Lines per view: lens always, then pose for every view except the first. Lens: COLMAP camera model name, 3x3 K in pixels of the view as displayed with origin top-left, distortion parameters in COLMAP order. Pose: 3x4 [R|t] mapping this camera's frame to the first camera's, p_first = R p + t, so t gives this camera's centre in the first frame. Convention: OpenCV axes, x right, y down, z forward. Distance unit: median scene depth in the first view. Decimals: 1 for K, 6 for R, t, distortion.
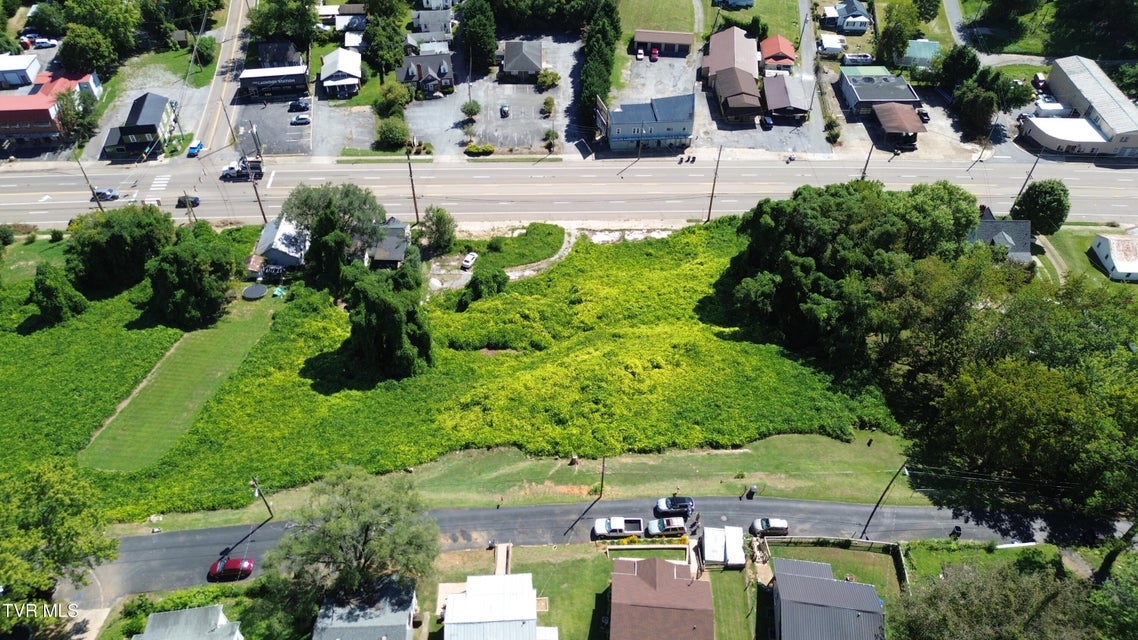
lens RADIAL K [[793.4, 0, 569.0], [0, 793.4, 320.0], [0, 0, 1]] dist [0.088696, -0.120051]
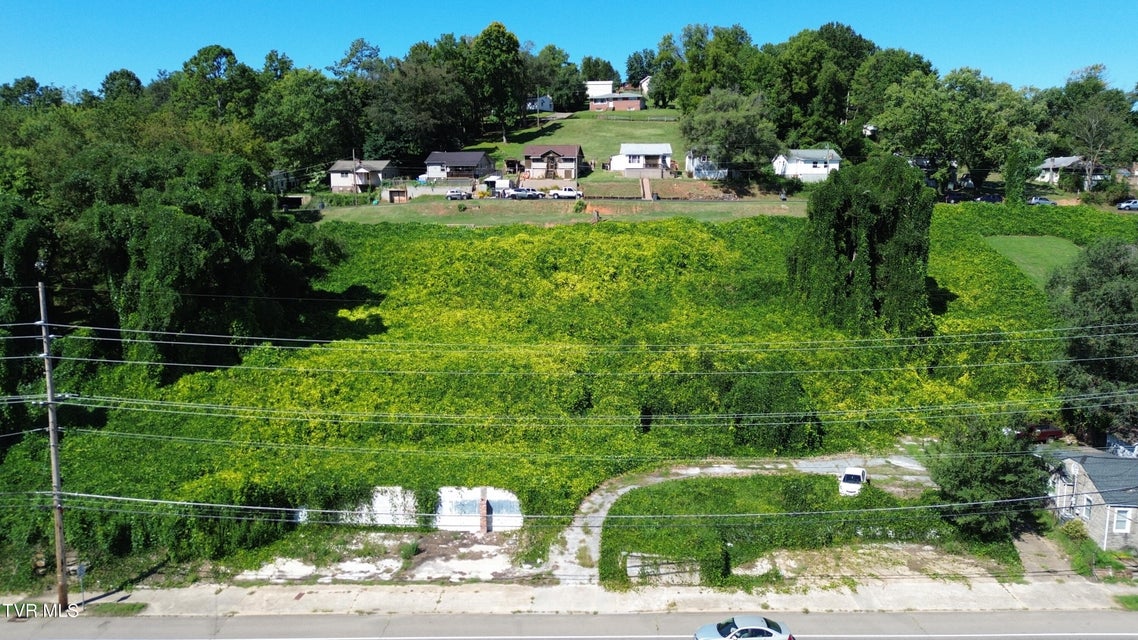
lens RADIAL K [[800.4, 0, 568.2], [0, 800.4, 312.1], [0, 0, 1]] dist [0.066065, -0.056113]
pose [[-0.998696, -0.017328, 0.048017, -0.006000], [0.028408, 0.592876, 0.804792, -0.366127], [-0.042414, 0.805107, -0.591611, 0.982587]]
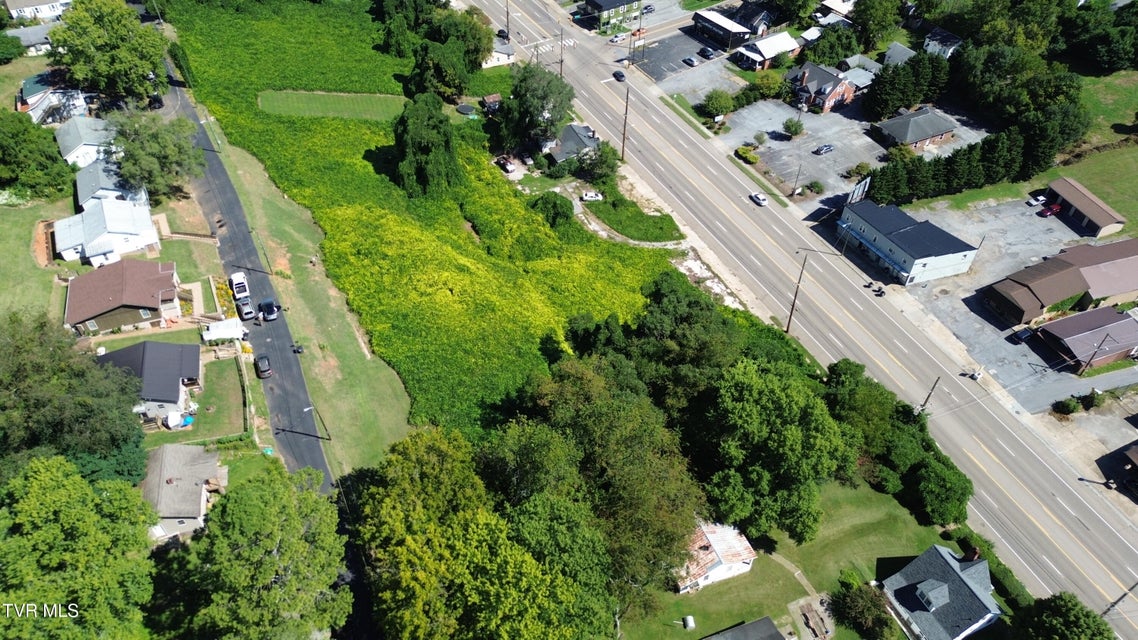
lens RADIAL K [[793.4, 0, 569.0], [0, 793.4, 320.0], [0, 0, 1]] dist [0.088696, -0.120051]
pose [[0.413306, 0.638715, -0.649016, 0.576238], [-0.647645, 0.707214, 0.283556, -0.207296], [0.640105, 0.303137, 0.705956, 0.214100]]
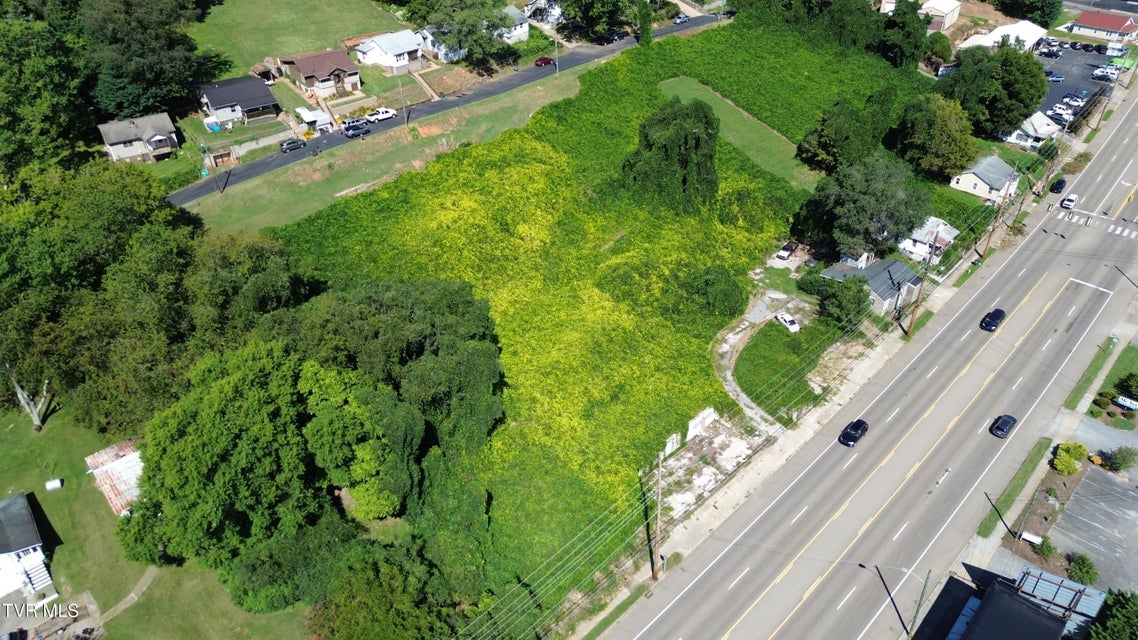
lens RADIAL K [[793.4, 0, 569.0], [0, 793.4, 320.0], [0, 0, 1]] dist [0.088696, -0.120051]
pose [[-0.727801, 0.391174, -0.563284, 0.404411], [-0.482540, 0.291535, 0.825931, -0.527604], [0.487300, 0.872920, -0.023422, 0.766323]]
